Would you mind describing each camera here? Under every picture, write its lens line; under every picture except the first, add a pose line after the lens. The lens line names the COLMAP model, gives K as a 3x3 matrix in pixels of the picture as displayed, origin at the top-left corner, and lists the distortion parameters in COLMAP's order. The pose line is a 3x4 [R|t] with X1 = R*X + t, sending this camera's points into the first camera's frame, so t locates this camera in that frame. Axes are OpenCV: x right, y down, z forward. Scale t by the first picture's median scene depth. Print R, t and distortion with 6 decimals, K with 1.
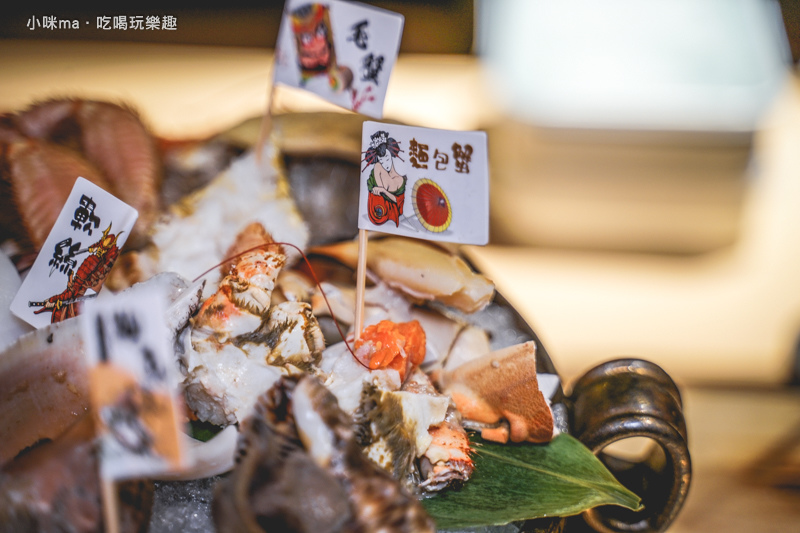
lens RADIAL K [[1579.2, 0, 400.0], [0, 1579.2, 266.5], [0, 0, 1]] dist [0.572671, 0.132610]
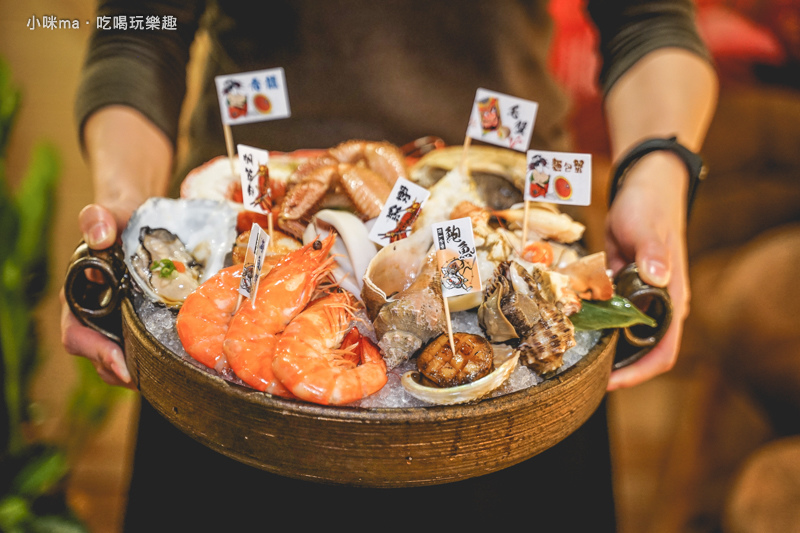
lens RADIAL K [[1608.8, 0, 400.0], [0, 1608.8, 266.5], [0, 0, 1]] dist [-0.010616, -0.011699]
pose [[0.995533, -0.005366, 0.094263, -0.408833], [0.009725, 0.998902, -0.045837, 0.168077], [-0.093913, 0.046549, 0.994492, -1.183516]]
